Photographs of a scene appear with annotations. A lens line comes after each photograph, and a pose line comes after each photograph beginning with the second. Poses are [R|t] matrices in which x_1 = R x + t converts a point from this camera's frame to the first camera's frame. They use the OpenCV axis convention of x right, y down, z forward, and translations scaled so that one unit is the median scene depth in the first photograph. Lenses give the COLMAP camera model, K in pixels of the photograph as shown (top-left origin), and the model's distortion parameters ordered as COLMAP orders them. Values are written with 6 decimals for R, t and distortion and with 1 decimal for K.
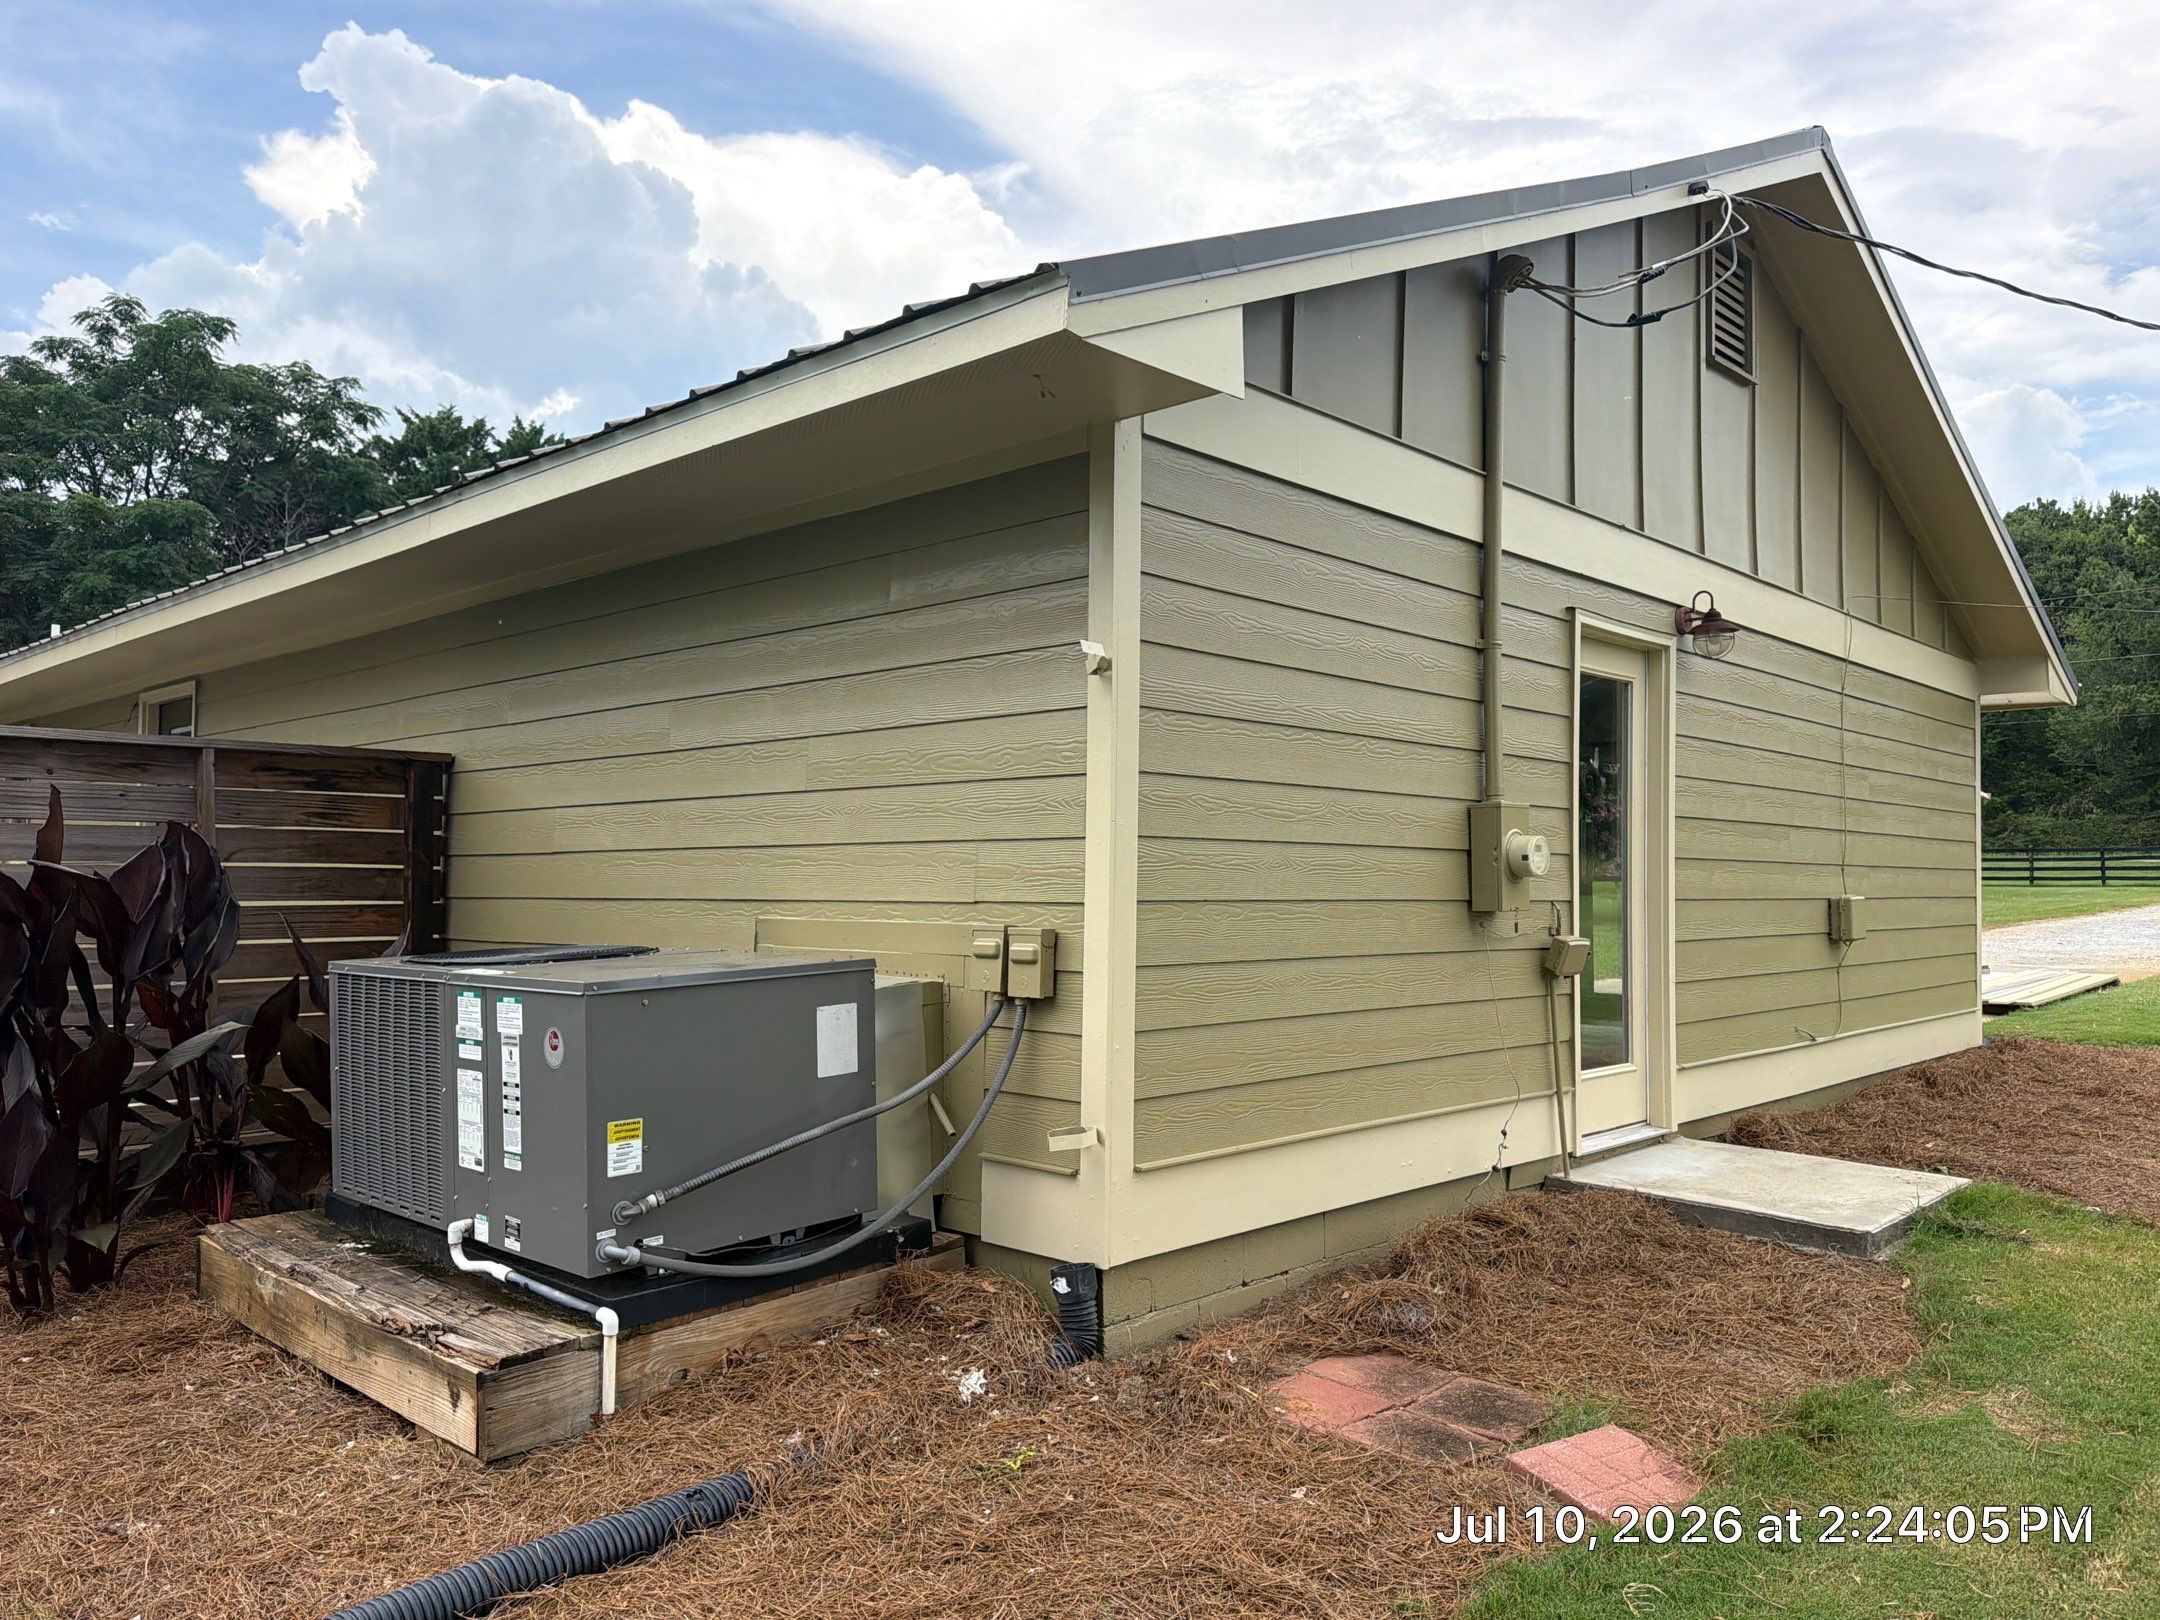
lens RADIAL K [[1540.4, 0, 1113.4], [0, 1540.4, 832.8], [0, 0, 1]] dist [0.027067, -0.041348]
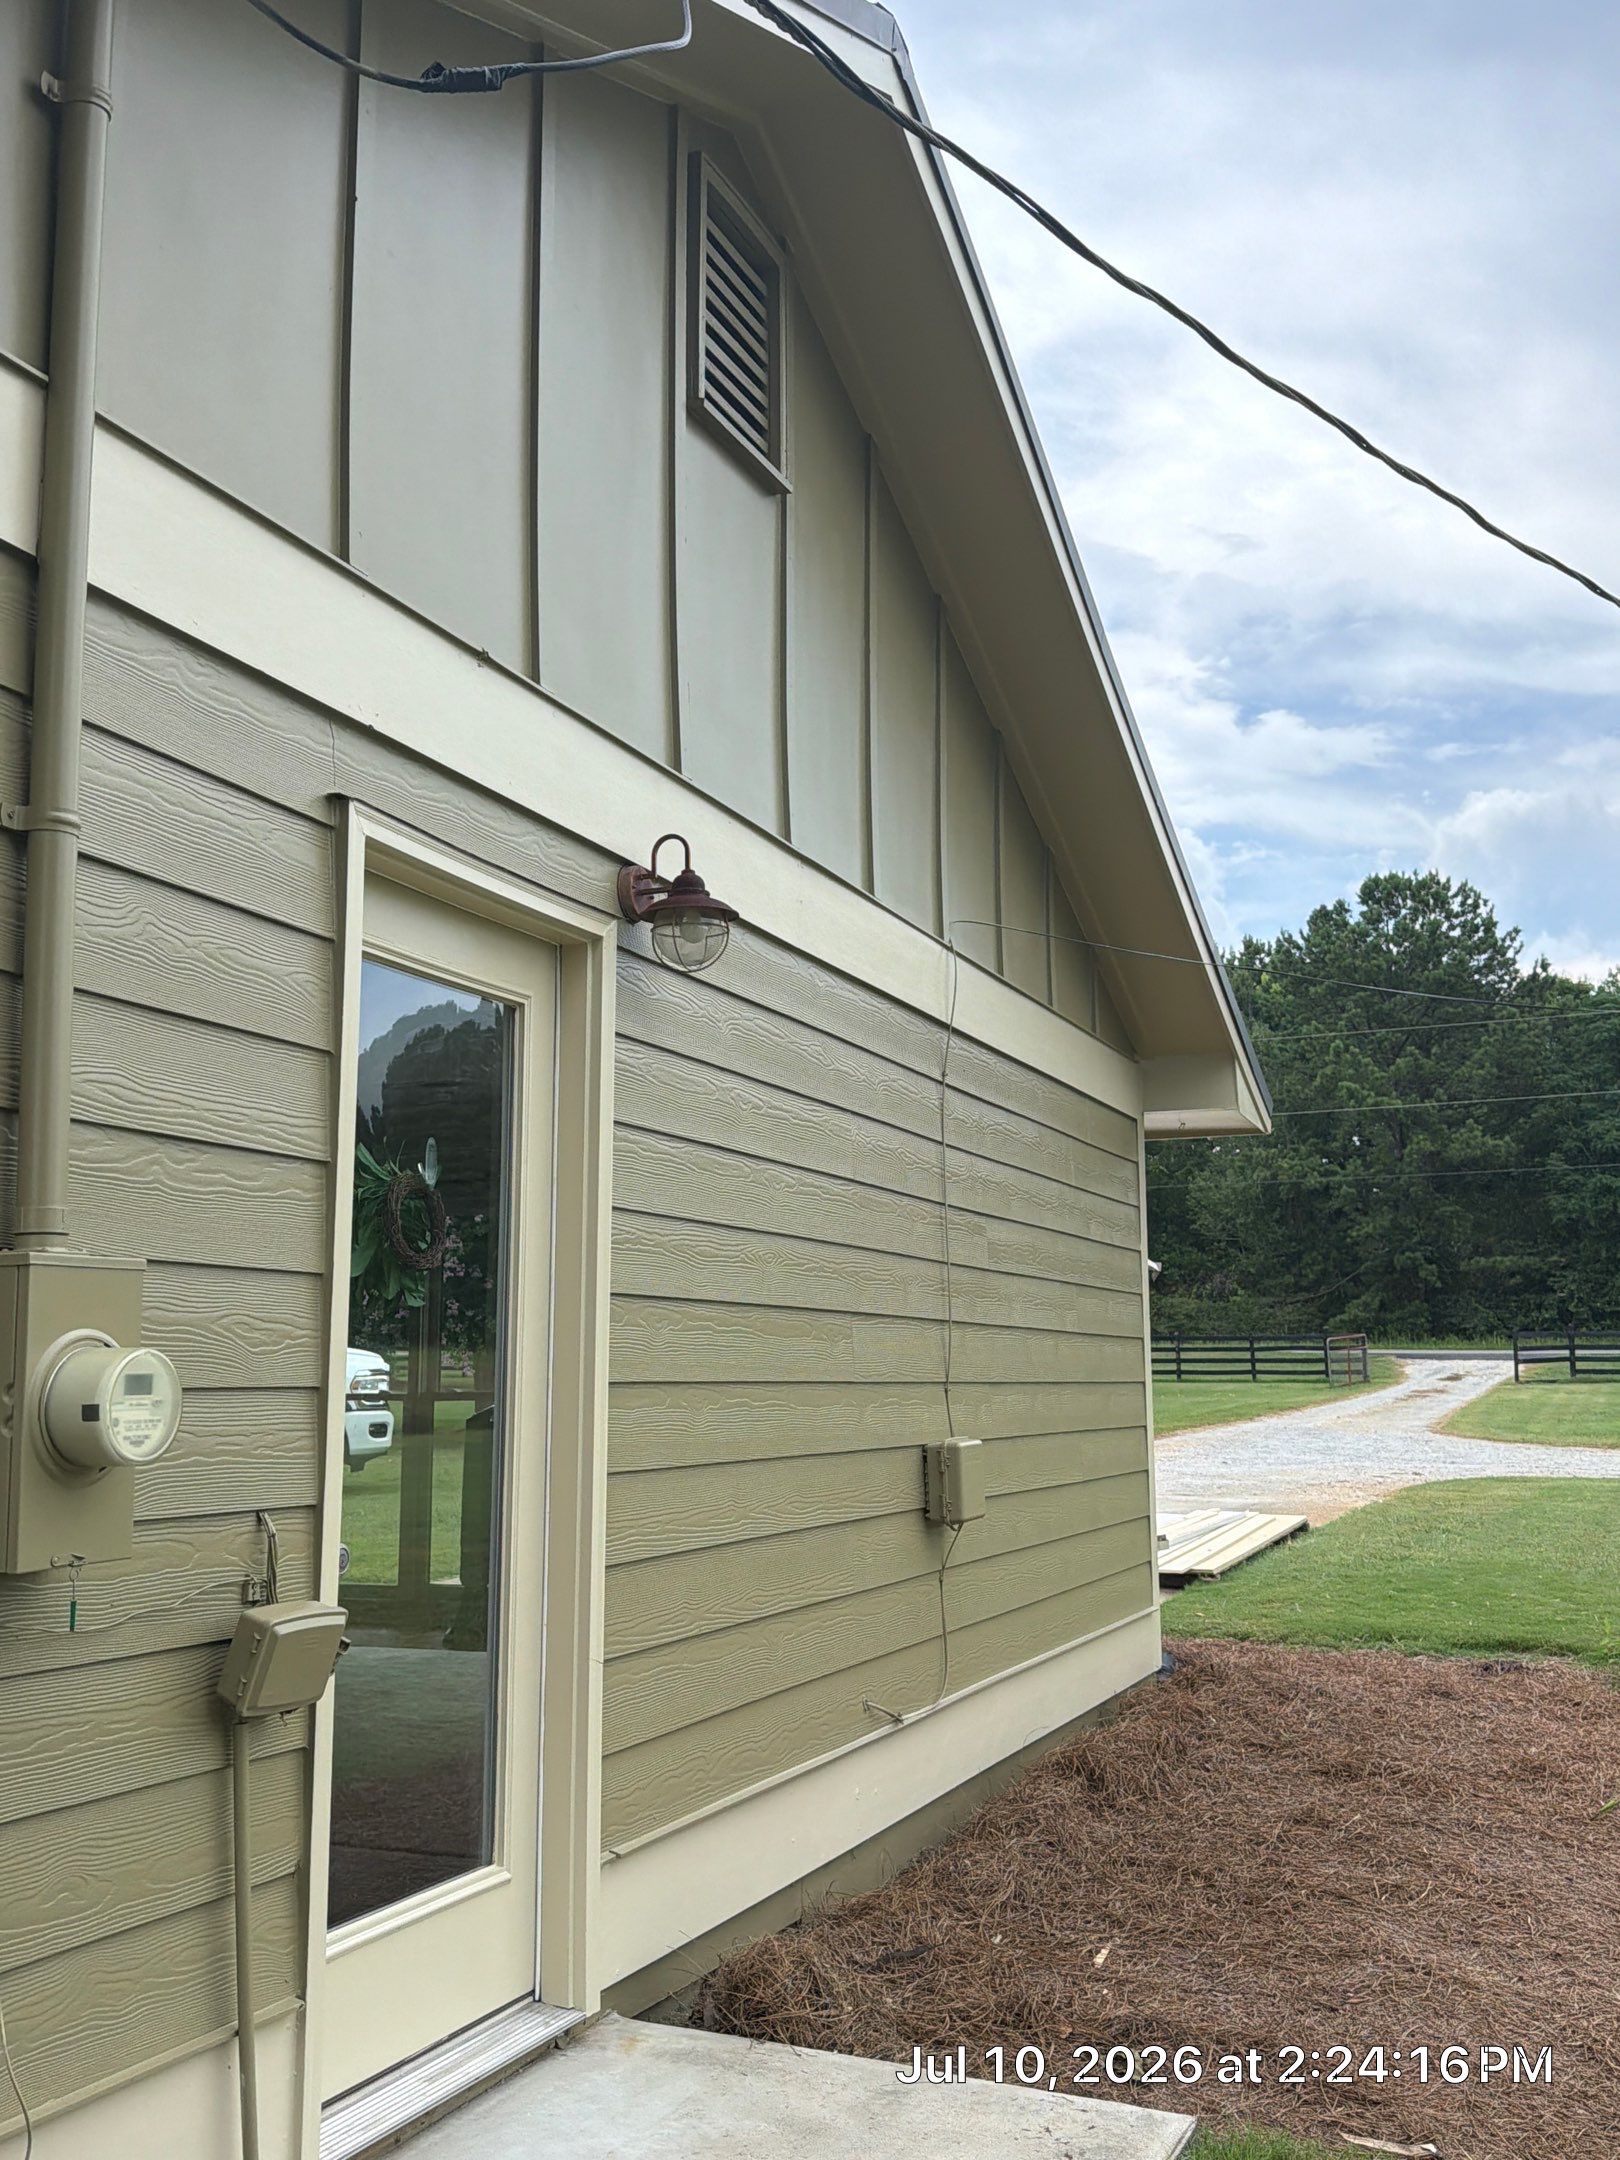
lens RADIAL K [[1702.3, 0, 810.0], [0, 1702.3, 1080.0], [0, 0, 1]] dist [0.092364, -0.003474]
pose [[0.943089, 0.048479, 0.328987, 0.248527], [-0.004004, 0.990900, -0.134539, -0.005425], [-0.332515, 0.125565, 0.934702, 0.487158]]
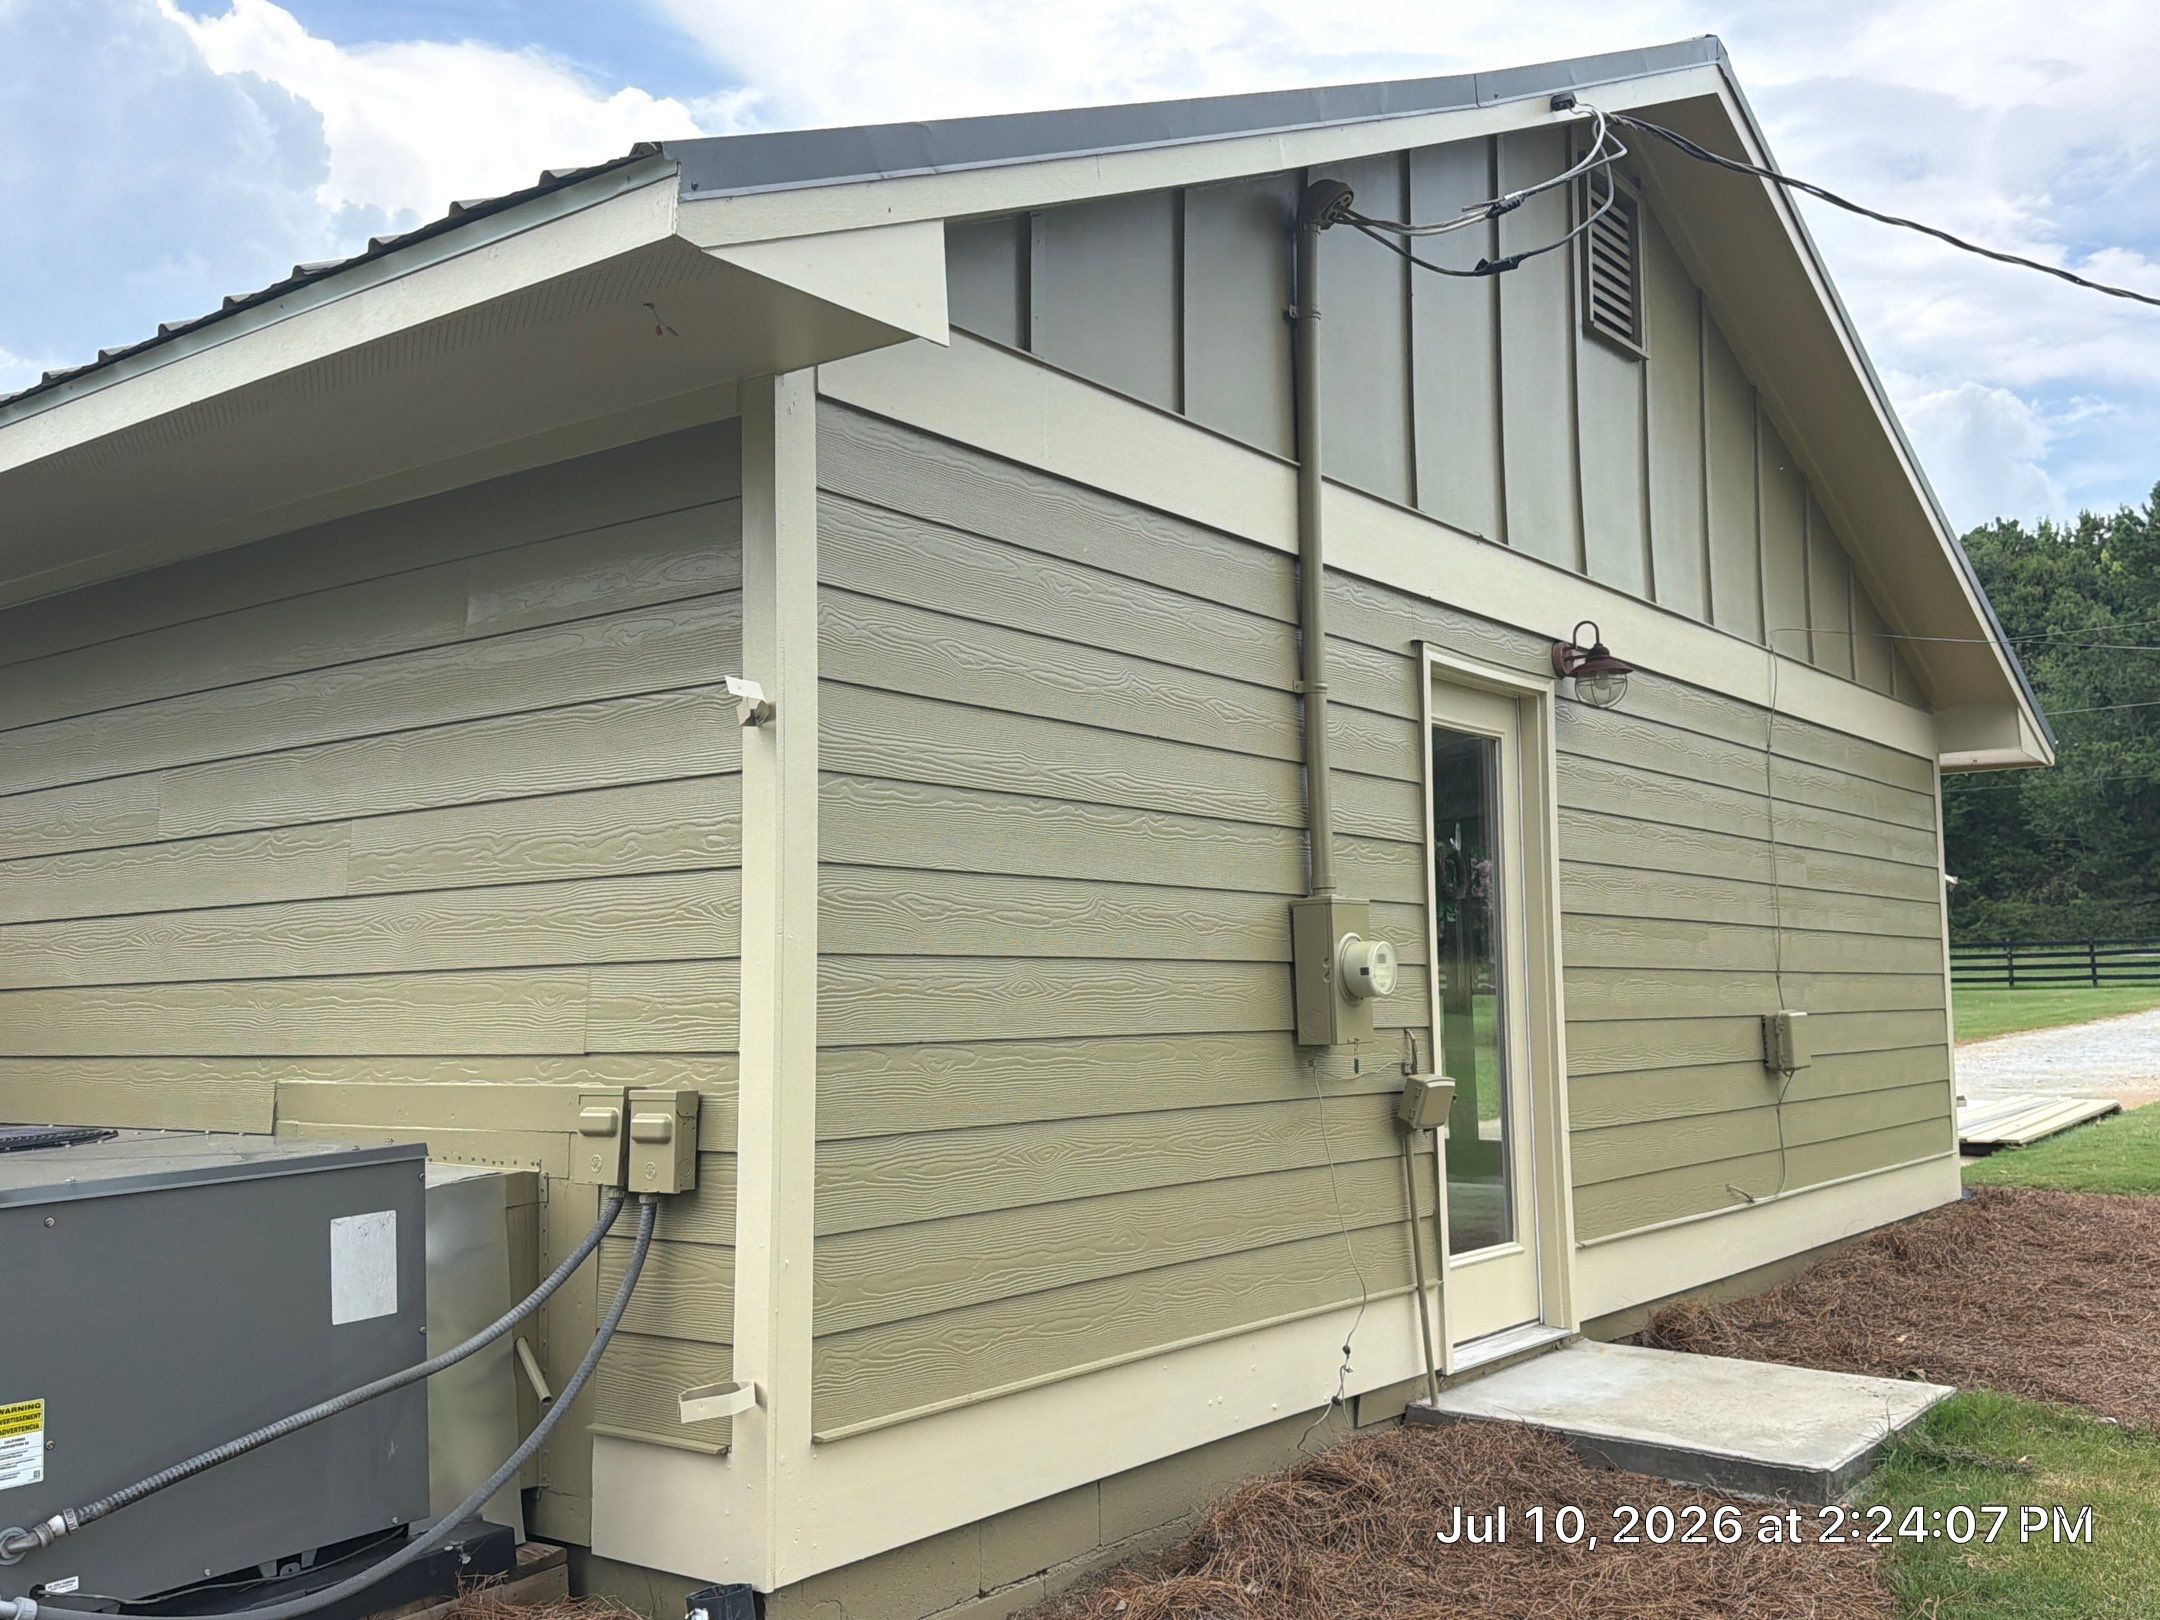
lens RADIAL K [[1933.8, 0, 1125.7], [0, 1933.8, 806.2], [0, 0, 1]] dist [0.119213, -0.233025]
pose [[0.993424, -0.009632, 0.114090, 0.040340], [0.017265, 0.997663, -0.066109, -0.003248], [-0.113187, 0.067644, 0.991268, 0.067199]]
